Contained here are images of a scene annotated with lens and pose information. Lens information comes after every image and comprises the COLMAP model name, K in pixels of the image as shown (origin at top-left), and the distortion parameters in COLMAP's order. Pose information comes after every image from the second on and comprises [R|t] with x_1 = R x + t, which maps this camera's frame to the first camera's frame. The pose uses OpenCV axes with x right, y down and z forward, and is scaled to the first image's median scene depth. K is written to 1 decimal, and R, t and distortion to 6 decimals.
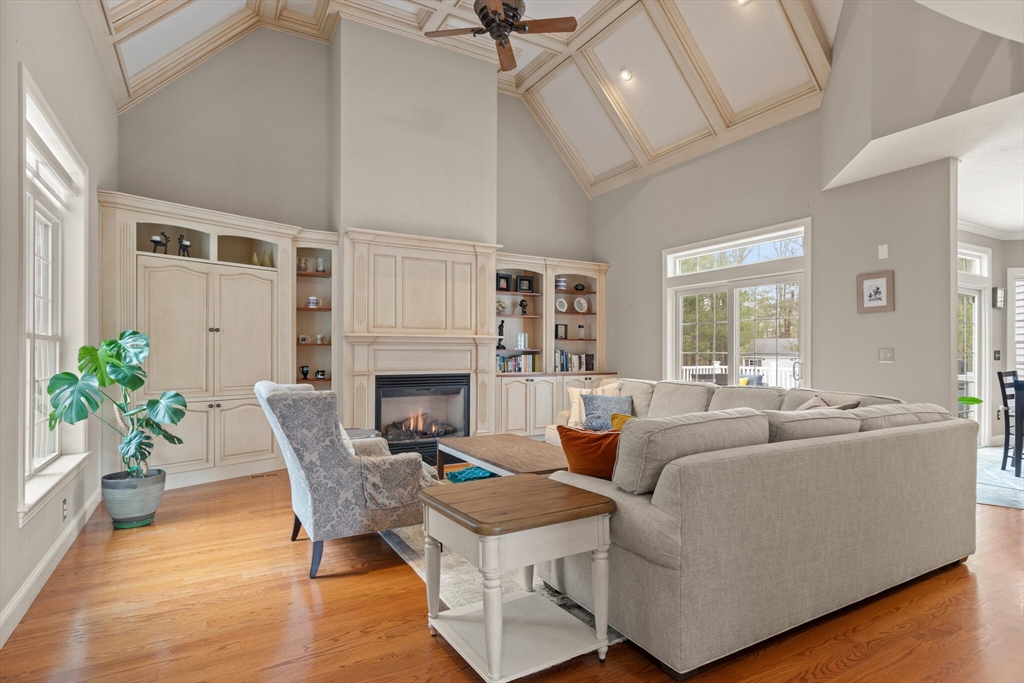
lens RADIAL K [[540.3, 0, 513.9], [0, 540.3, 349.1], [0, 0, 1]] dist [0.005151, -0.000013]
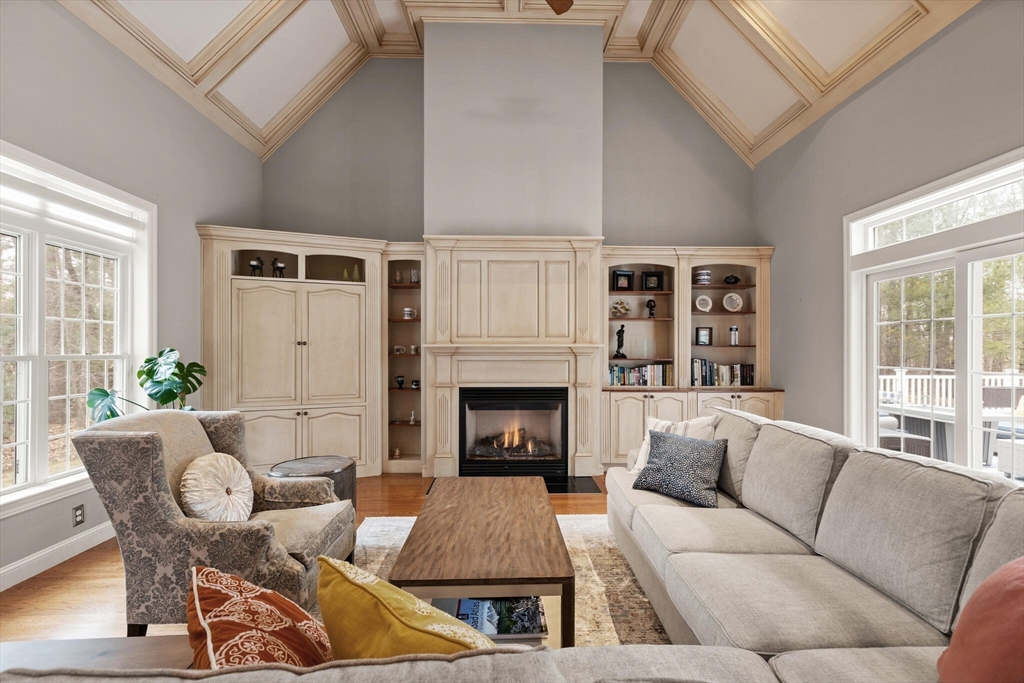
lens RADIAL K [[464.4, 0, 514.8], [0, 464.4, 346.7], [0, 0, 1]] dist [0.007193, -0.001020]
pose [[0.879814, -0.004668, -0.475295, 0.215002], [0.004257, 0.999989, -0.001942, -0.020927], [0.475298, -0.000314, 0.879825, 0.318083]]
